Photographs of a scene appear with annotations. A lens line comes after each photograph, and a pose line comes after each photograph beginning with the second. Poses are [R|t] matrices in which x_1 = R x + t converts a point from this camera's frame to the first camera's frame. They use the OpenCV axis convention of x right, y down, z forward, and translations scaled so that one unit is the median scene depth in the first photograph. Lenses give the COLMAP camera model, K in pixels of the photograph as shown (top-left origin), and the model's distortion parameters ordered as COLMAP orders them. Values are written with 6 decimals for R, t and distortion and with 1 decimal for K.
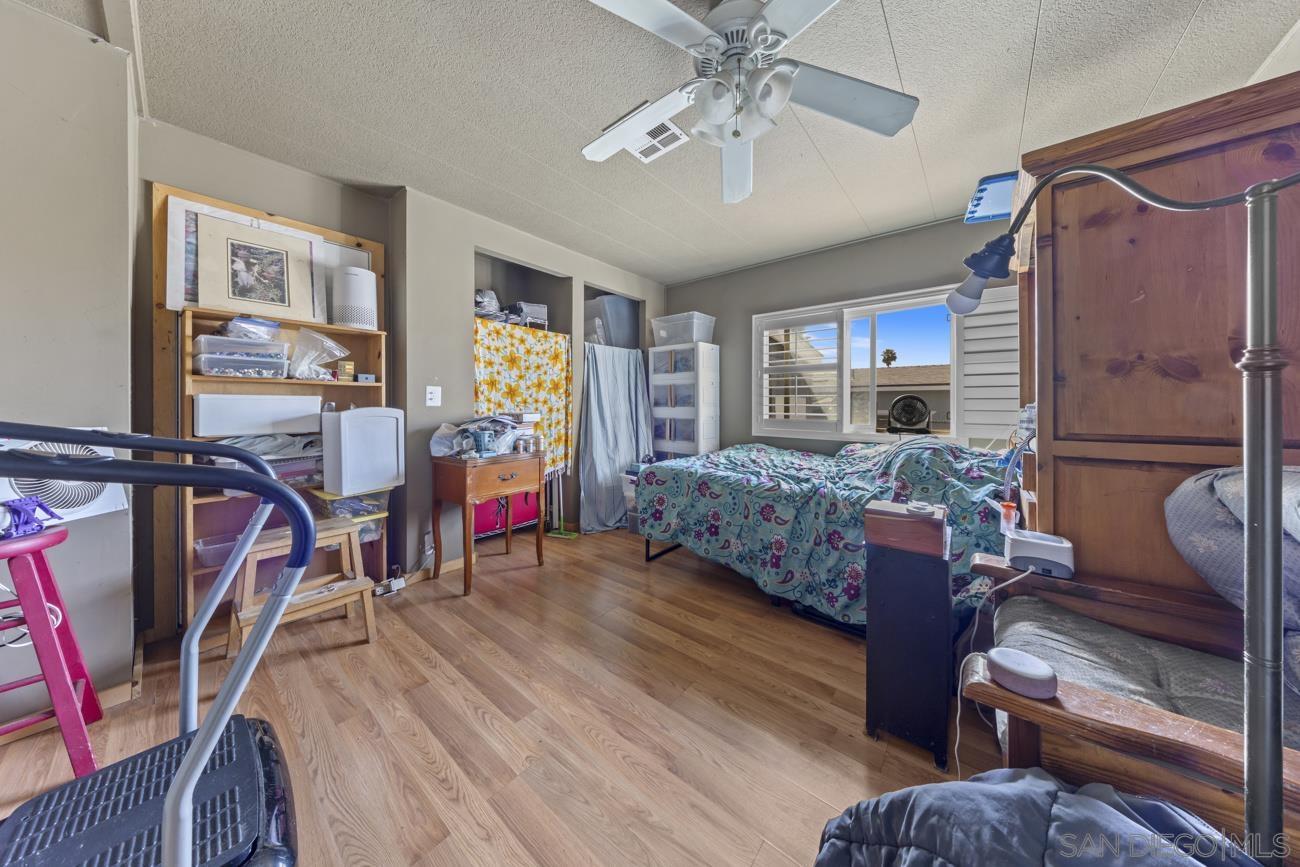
lens RADIAL K [[387.6, 0, 657.4], [0, 387.6, 415.0], [0, 0, 1]] dist [0.000170, -0.000010]
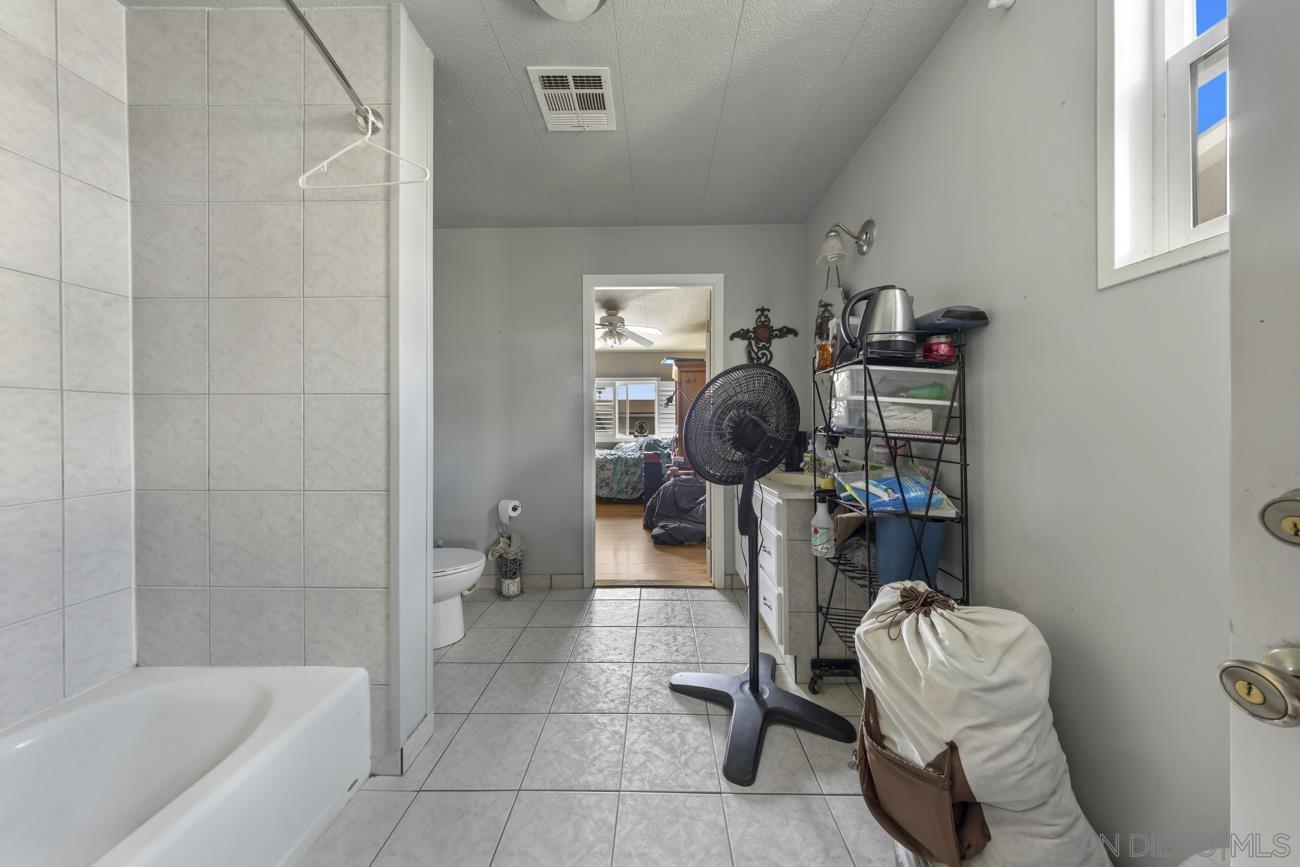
lens RADIAL K [[387.6, 0, 657.4], [0, 387.6, 415.0], [0, 0, 1]] dist [0.000170, -0.000010]
pose [[0.761968, 0.026447, 0.647075, -1.154494], [0.002472, 0.999040, -0.043744, 0.019831], [-0.647610, 0.034931, 0.761171, -1.247591]]
